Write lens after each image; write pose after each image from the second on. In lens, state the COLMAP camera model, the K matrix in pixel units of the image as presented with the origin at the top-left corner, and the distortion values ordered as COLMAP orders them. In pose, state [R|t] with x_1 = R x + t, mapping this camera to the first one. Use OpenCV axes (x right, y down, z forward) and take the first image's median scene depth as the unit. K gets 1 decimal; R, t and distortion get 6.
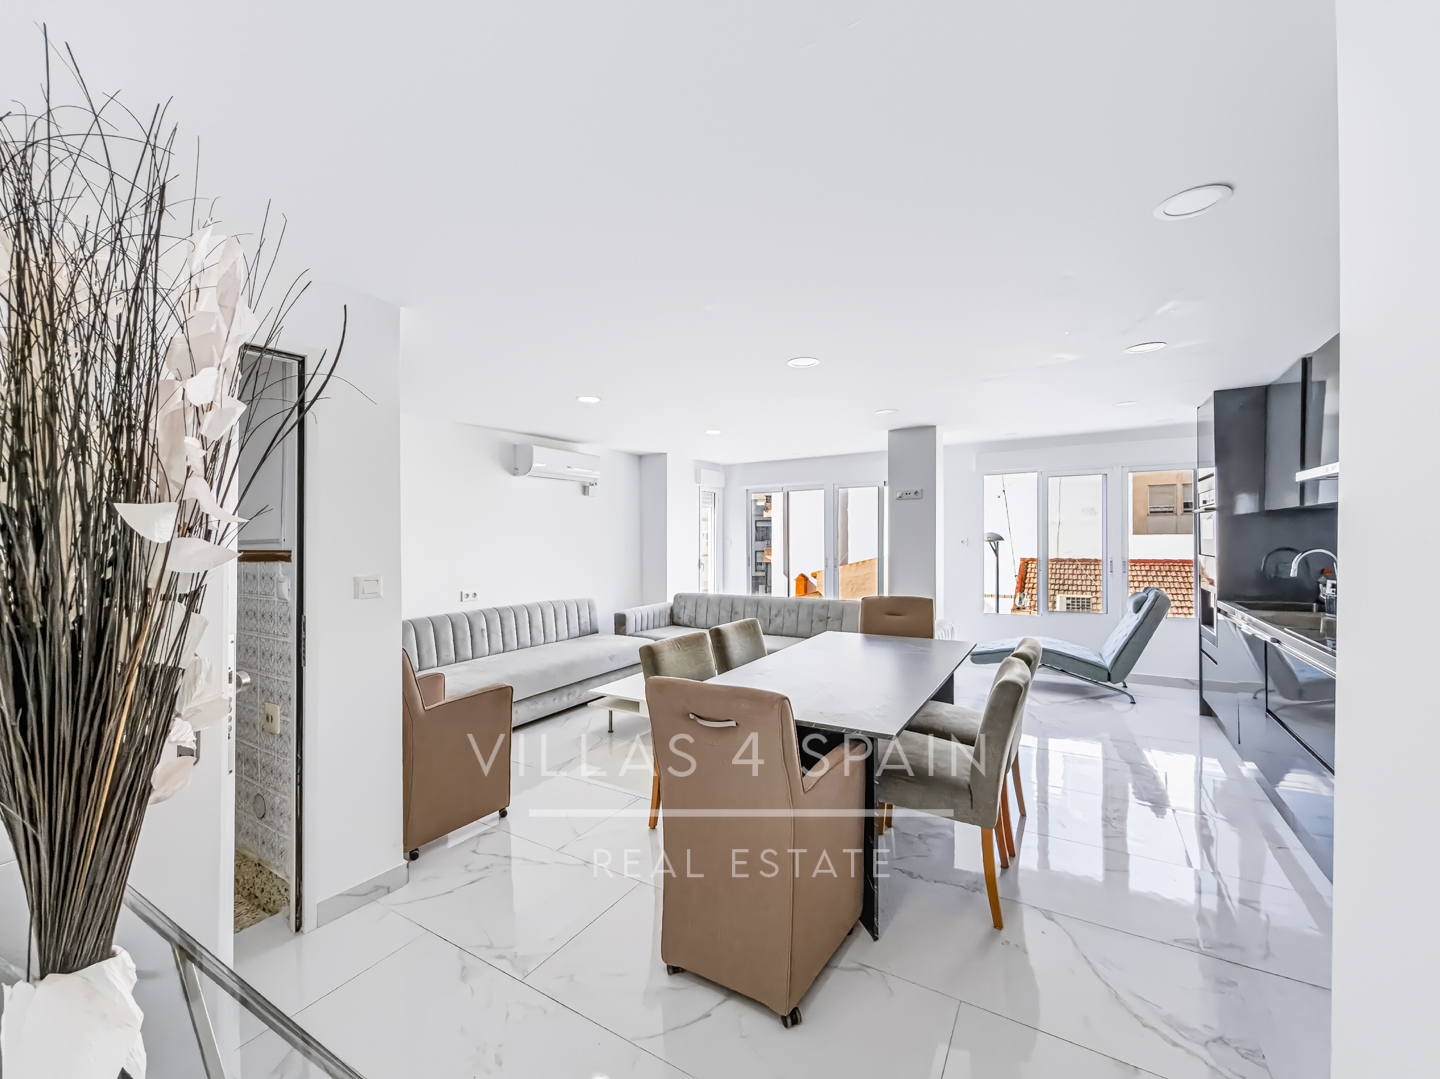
lens RADIAL K [[582.4, 0, 725.4], [0, 582.4, 536.1], [0, 0, 1]] dist [0.001080, 0.000032]
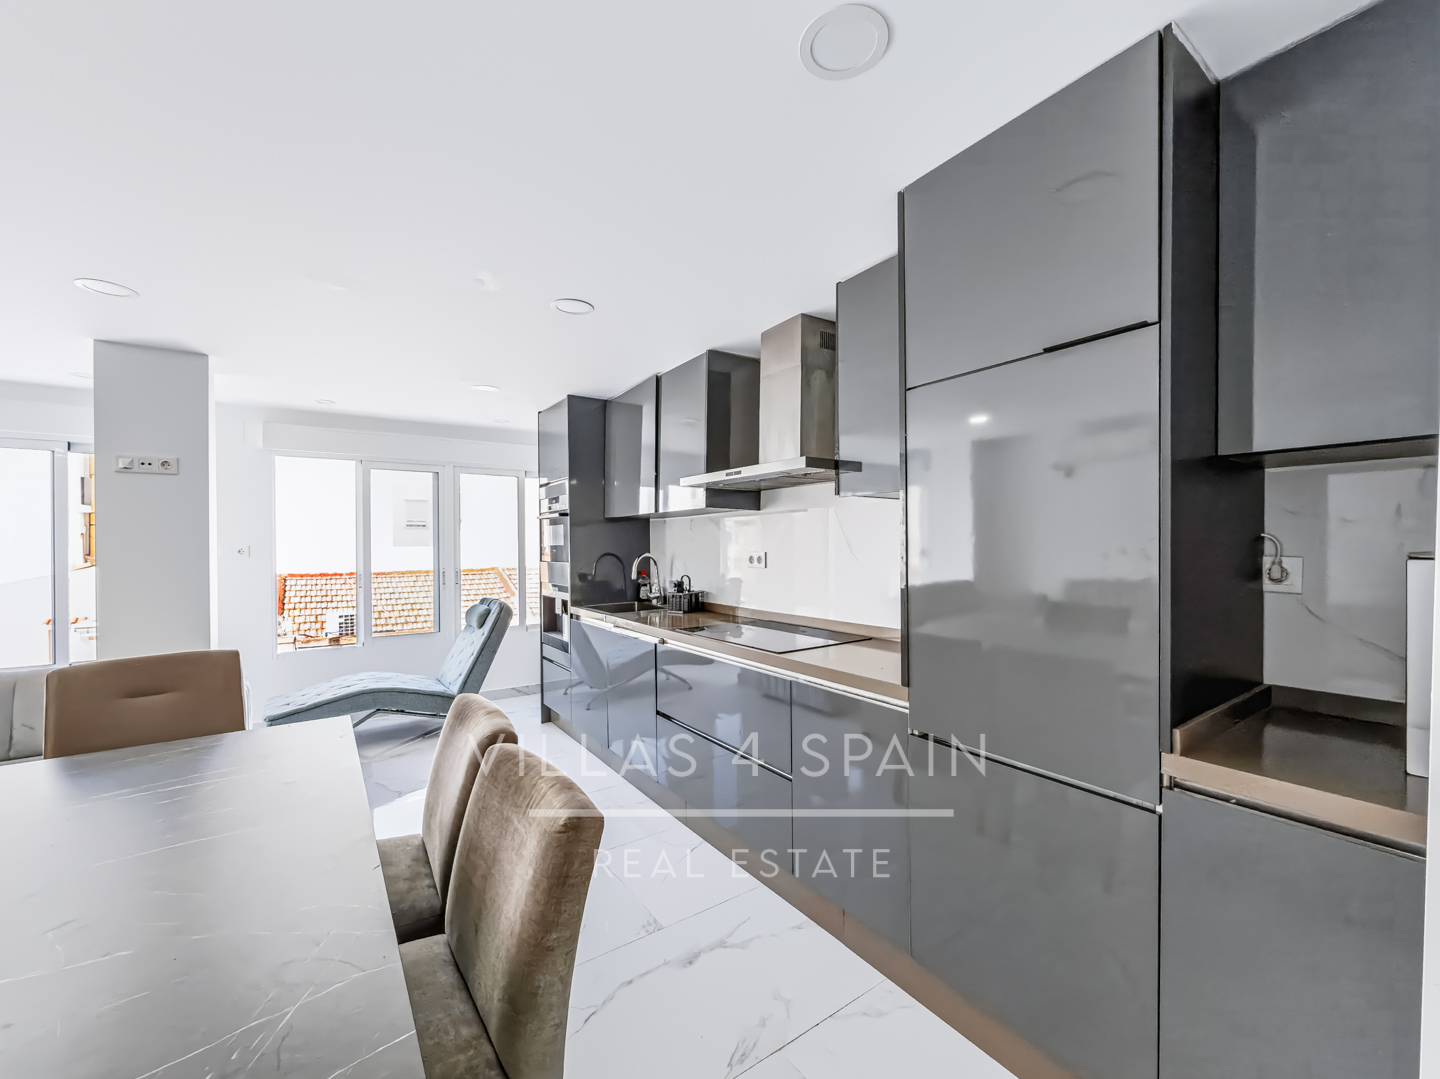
lens RADIAL K [[582.7, 0, 719.3], [0, 582.7, 553.6], [0, 0, 1]] dist [-0.000772, -0.000252]
pose [[0.417733, -0.007093, 0.908542, 0.037977], [0.001285, 0.999973, 0.007216, 0.010778], [-0.908569, -0.001847, 0.417731, 0.284176]]
